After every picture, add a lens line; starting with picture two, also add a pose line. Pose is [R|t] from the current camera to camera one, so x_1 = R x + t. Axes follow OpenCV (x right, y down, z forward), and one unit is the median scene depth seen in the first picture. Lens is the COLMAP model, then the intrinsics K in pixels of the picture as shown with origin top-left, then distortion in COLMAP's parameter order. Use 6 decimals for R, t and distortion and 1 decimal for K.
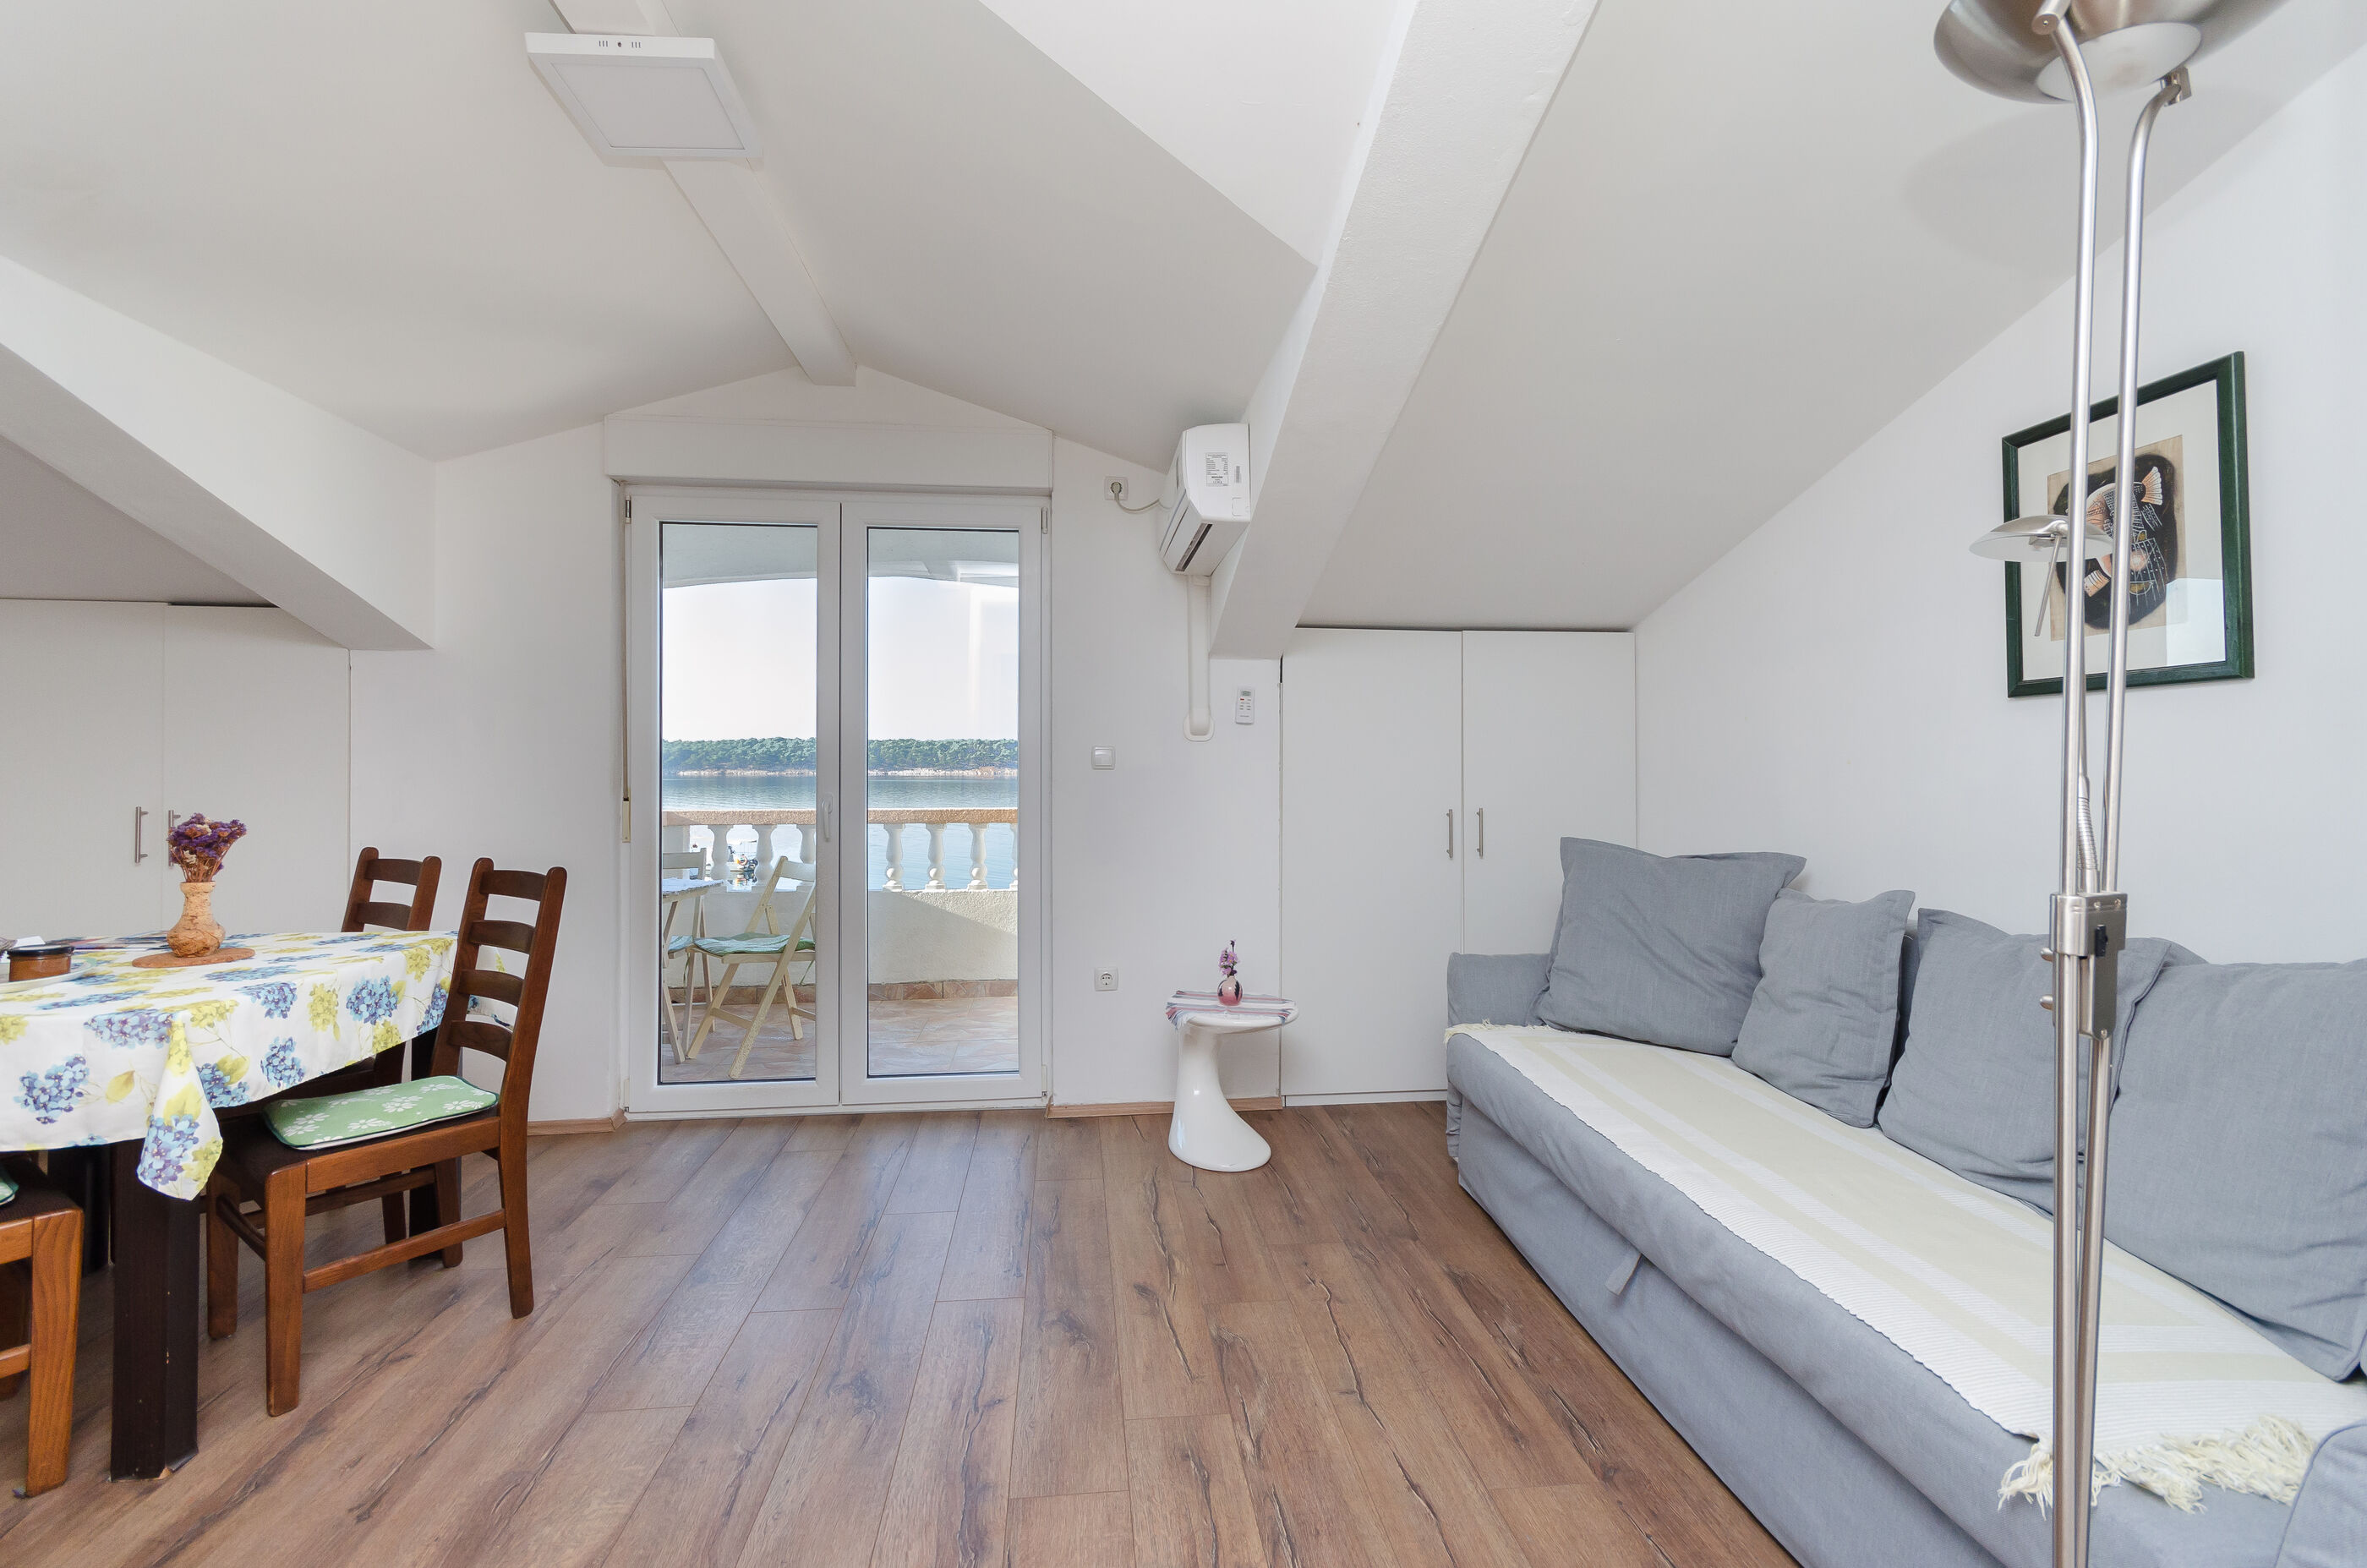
lens RADIAL K [[1075.4, 0, 1194.7], [0, 1075.4, 768.7], [0, 0, 1]] dist [-0.004589, 0.003915]
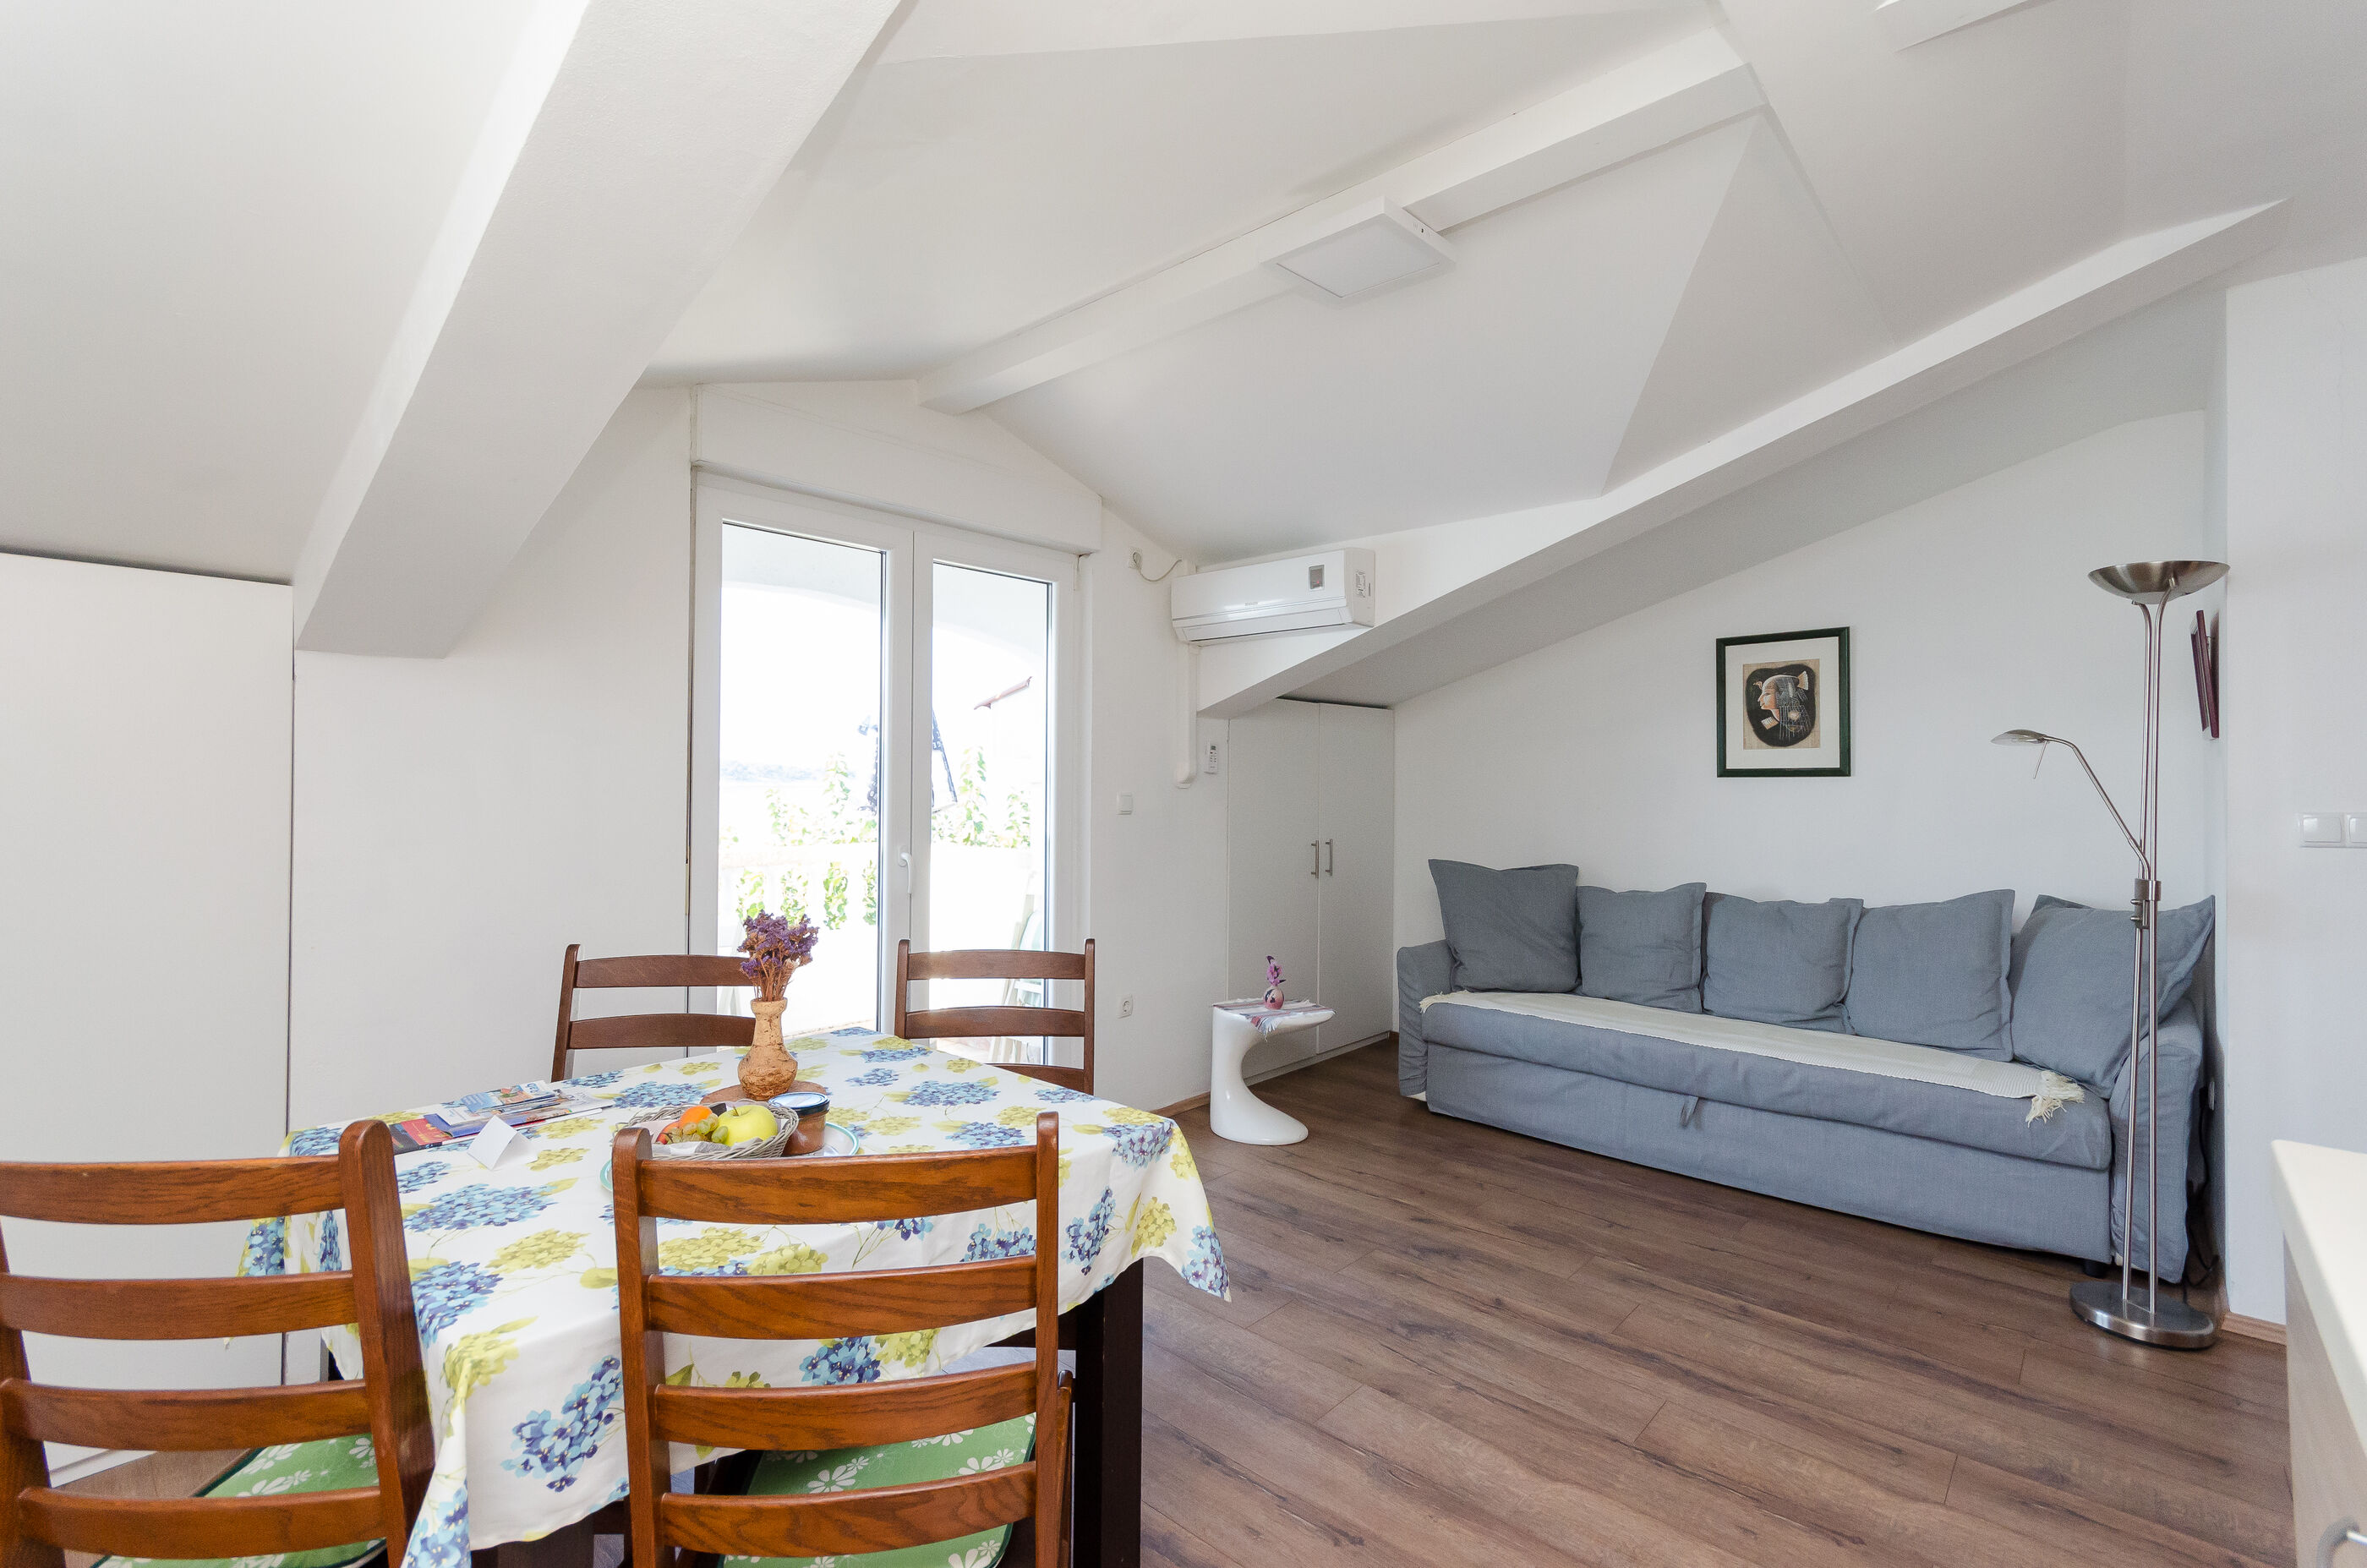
lens RADIAL K [[1075.4, 0, 1187.9], [0, 1075.4, 776.9], [0, 0, 1]] dist [-0.004589, 0.003915]
pose [[0.742075, 0.007951, 0.670270, -1.268743], [-0.006600, 0.999968, -0.004555, -0.054513], [-0.670285, -0.001043, 0.742103, 0.239440]]
